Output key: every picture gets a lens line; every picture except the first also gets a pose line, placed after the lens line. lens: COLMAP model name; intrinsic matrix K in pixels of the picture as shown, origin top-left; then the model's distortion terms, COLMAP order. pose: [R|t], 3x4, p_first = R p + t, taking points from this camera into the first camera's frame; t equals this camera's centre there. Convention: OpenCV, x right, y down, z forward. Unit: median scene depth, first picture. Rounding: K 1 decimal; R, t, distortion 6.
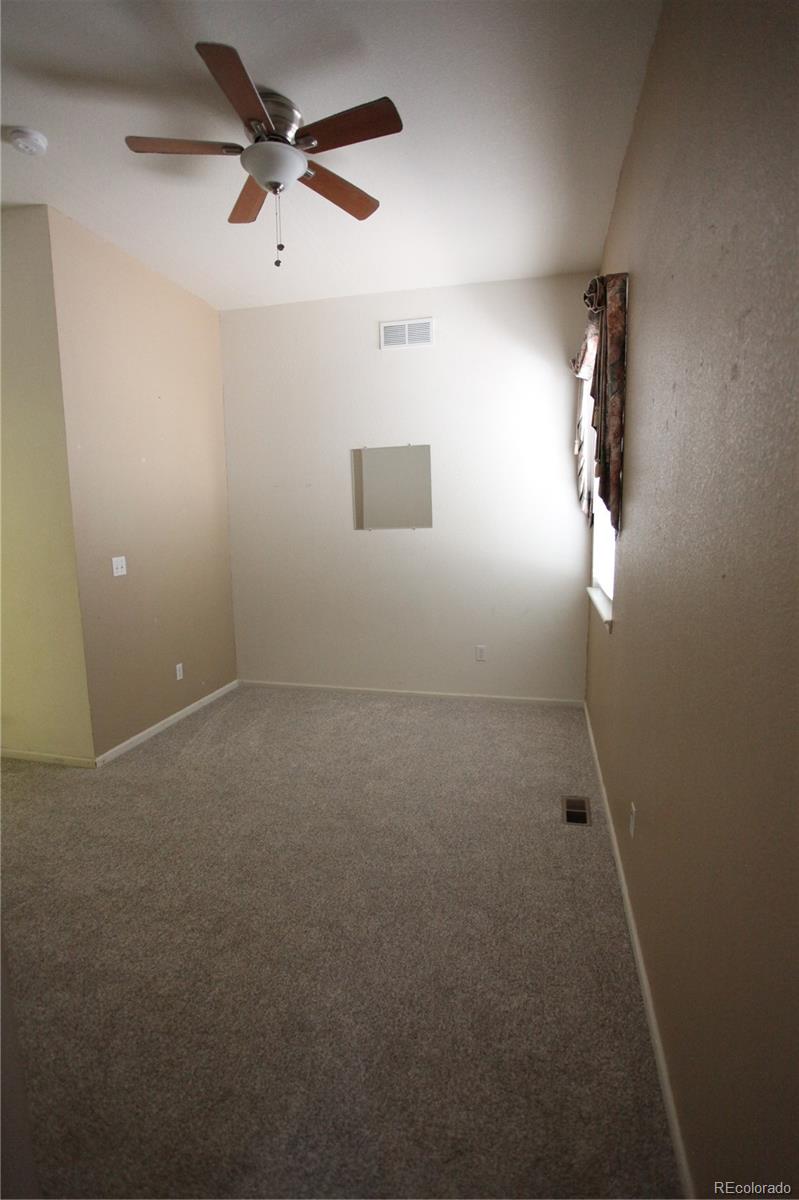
lens RADIAL K [[584.2, 0, 399.5], [0, 584.2, 600.0], [0, 0, 1]] dist [-0.067229, 0.027923]
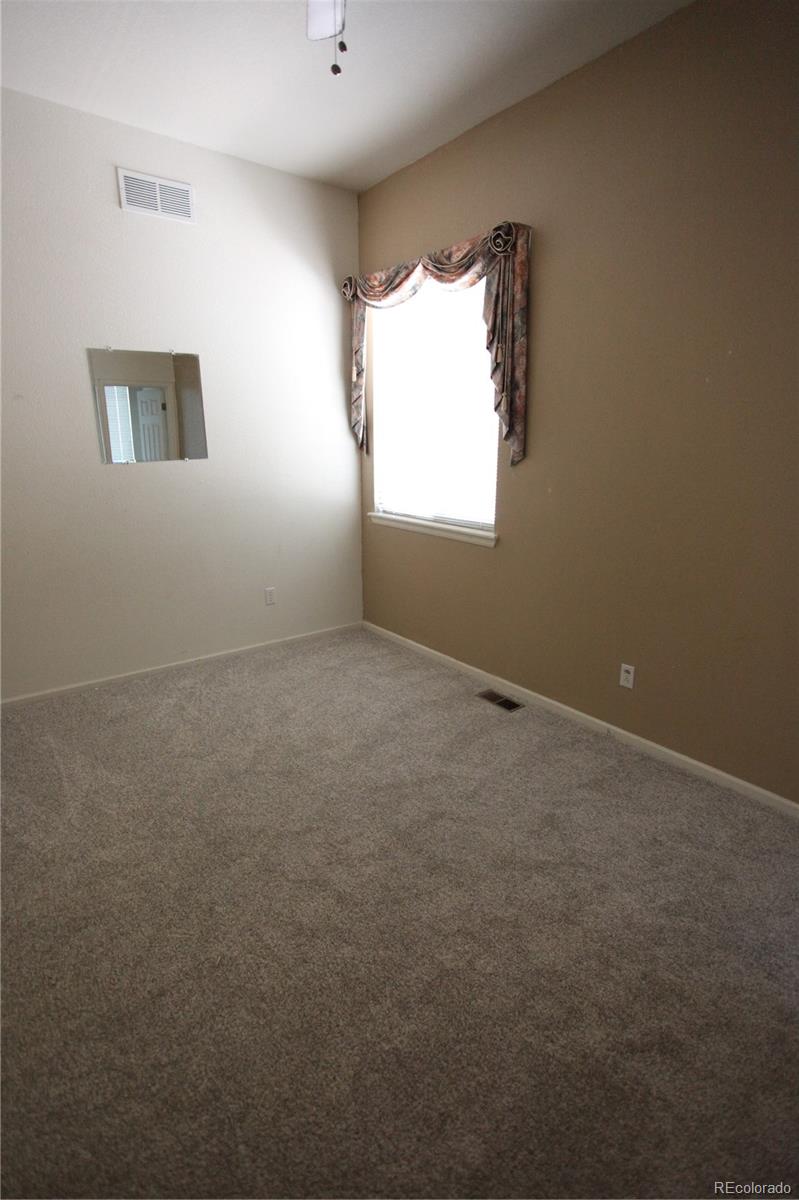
lens RADIAL K [[584.2, 0, 399.5], [0, 584.2, 600.0], [0, 0, 1]] dist [-0.067229, 0.027923]
pose [[0.618851, -0.194241, 0.761114, -0.470842], [0.103514, 0.980660, 0.166105, -0.037247], [-0.778658, -0.024008, 0.626989, 0.289725]]
